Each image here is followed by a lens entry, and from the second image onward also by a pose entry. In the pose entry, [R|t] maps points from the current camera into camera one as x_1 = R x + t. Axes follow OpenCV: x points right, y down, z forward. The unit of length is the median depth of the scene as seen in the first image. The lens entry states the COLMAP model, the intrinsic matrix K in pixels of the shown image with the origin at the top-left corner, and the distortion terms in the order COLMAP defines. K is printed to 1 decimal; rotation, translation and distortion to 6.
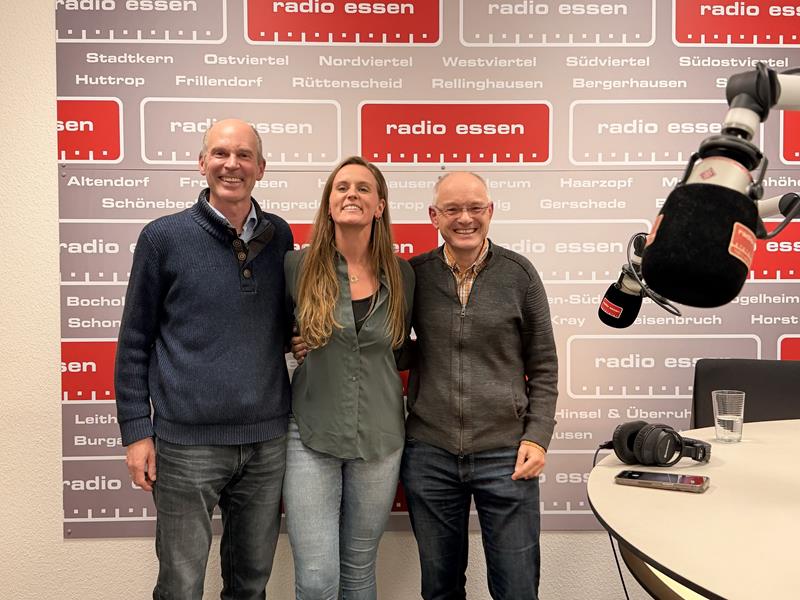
lens RADIAL K [[940.9, 0, 400.0], [0, 940.9, 300.0], [0, 0, 1]] dist [0.260475, -0.767451]
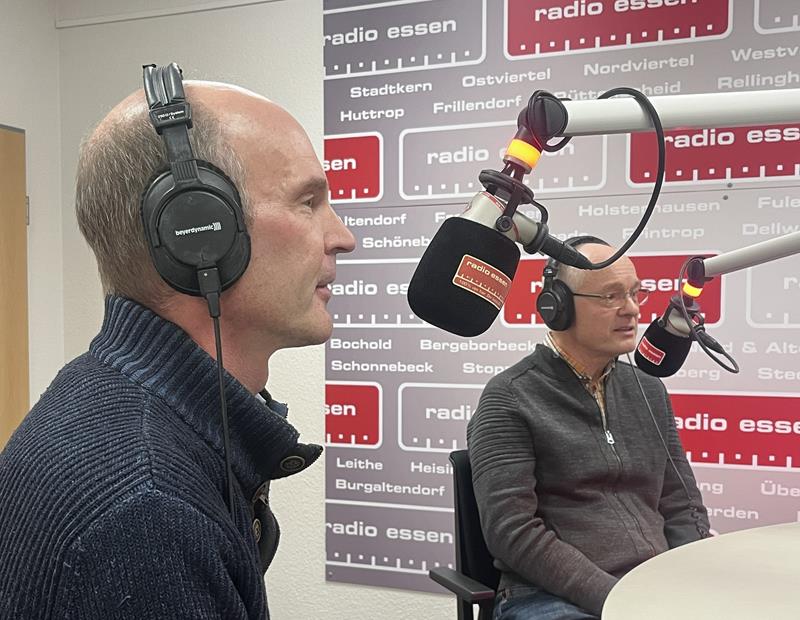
lens RADIAL K [[1106.9, 0, 399.6], [0, 1106.9, 381.8], [0, 0, 1]] dist [0.137223, -0.474424]
pose [[0.891885, 0.028582, -0.451359, 0.234460], [-0.013955, 0.999265, 0.035702, -0.000934], [0.452047, -0.025544, 0.891628, 0.009349]]
